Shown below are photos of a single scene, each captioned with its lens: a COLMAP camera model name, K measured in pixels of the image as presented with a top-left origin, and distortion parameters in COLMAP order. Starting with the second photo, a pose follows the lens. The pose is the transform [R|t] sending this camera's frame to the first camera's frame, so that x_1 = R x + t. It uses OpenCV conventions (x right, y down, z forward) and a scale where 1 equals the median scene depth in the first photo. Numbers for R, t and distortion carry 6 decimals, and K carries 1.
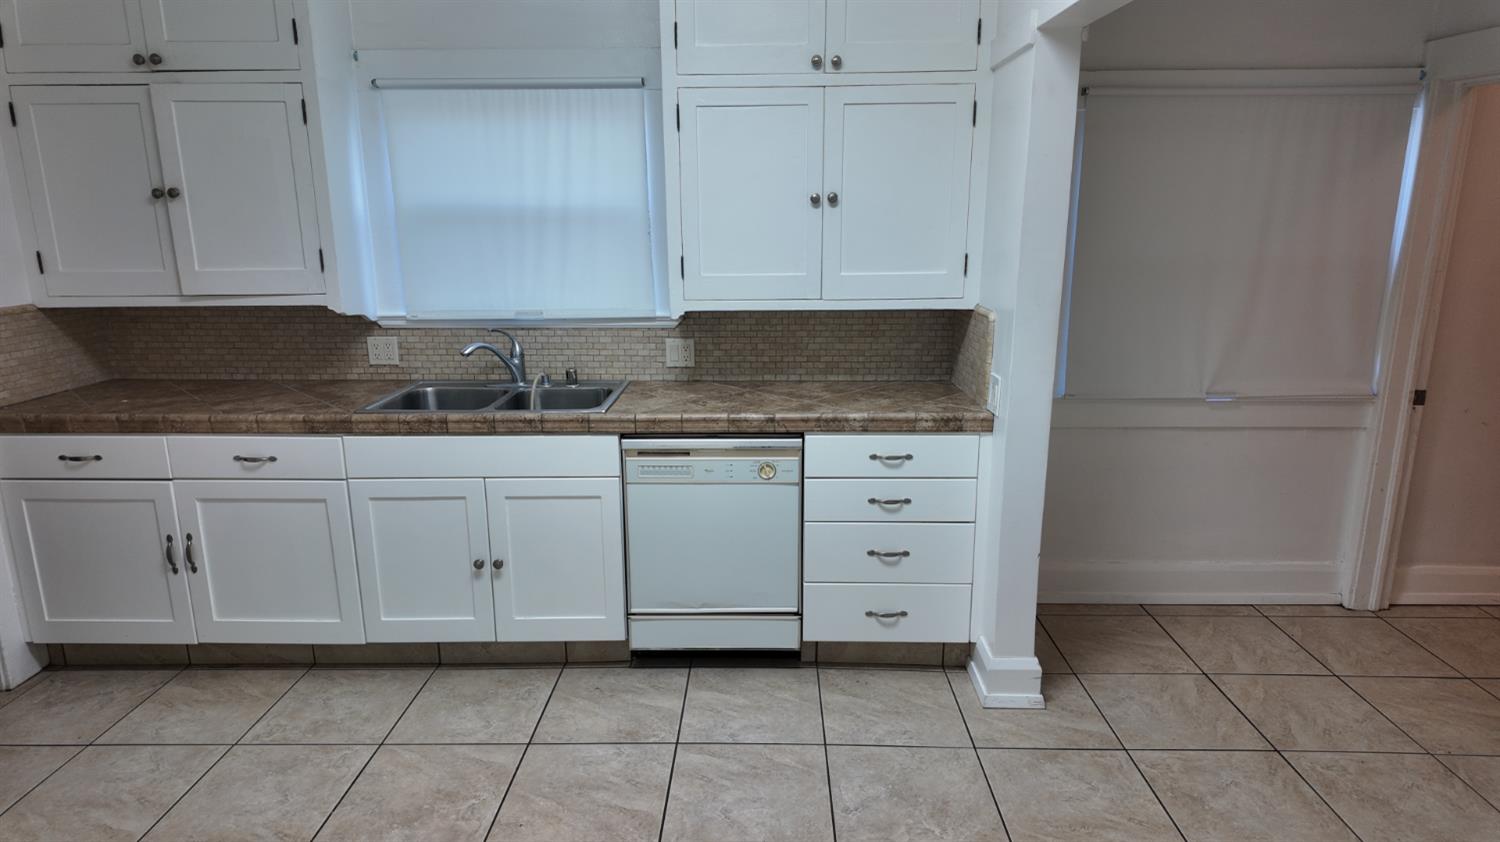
lens RADIAL K [[881.6, 0, 750.0], [0, 881.6, 421.0], [0, 0, 1]] dist [0.119182, -0.132707]
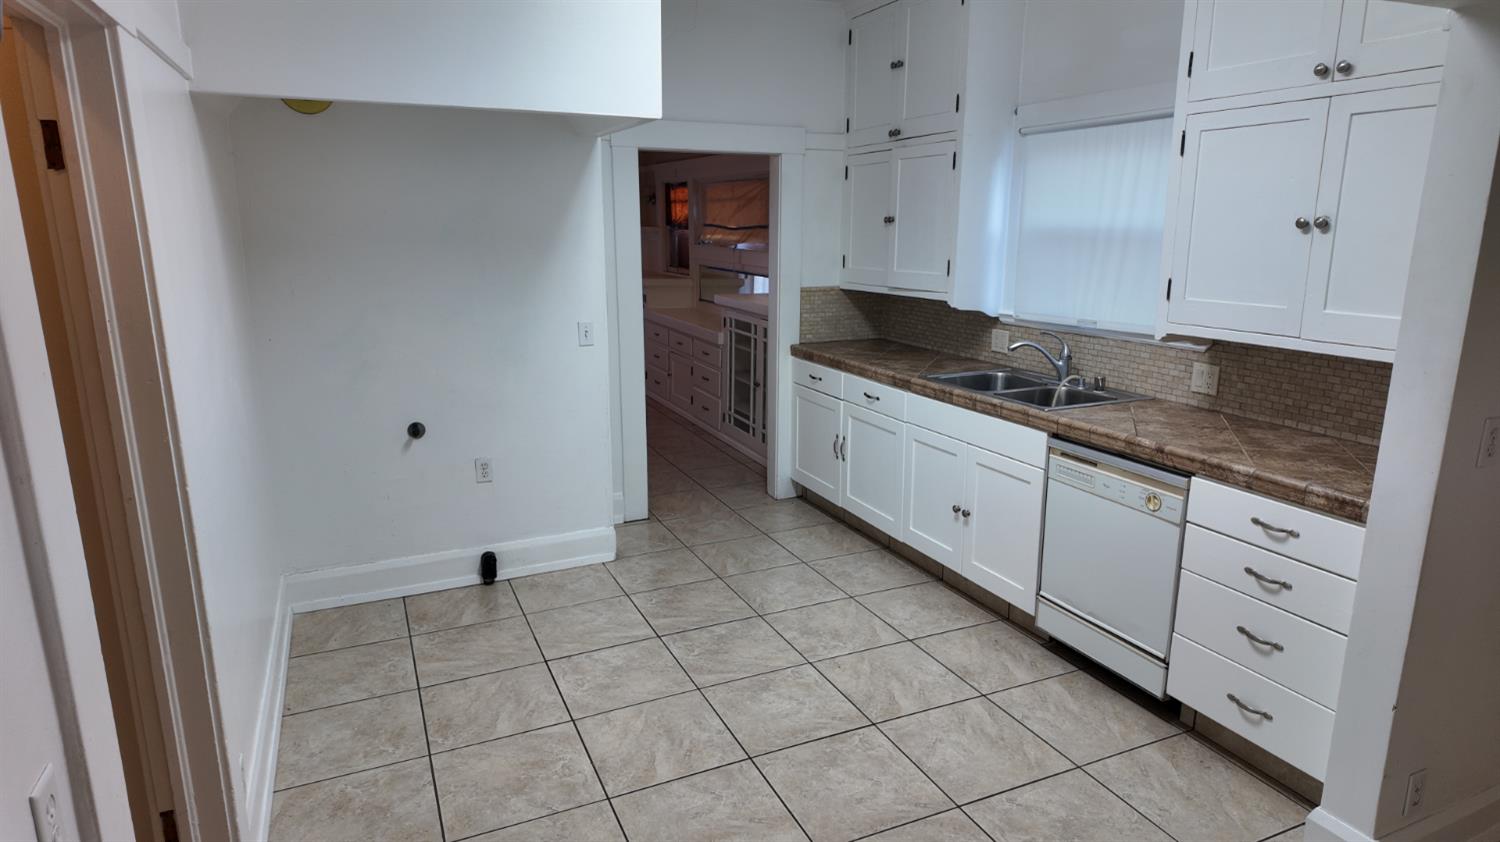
lens RADIAL K [[881.6, 0, 750.0], [0, 881.6, 421.0], [0, 0, 1]] dist [0.119182, -0.132707]
pose [[0.428469, 0.205181, -0.879952, 0.658639], [-0.209339, 0.969920, 0.124228, -0.057949], [0.878972, 0.130980, 0.458533, 0.140007]]
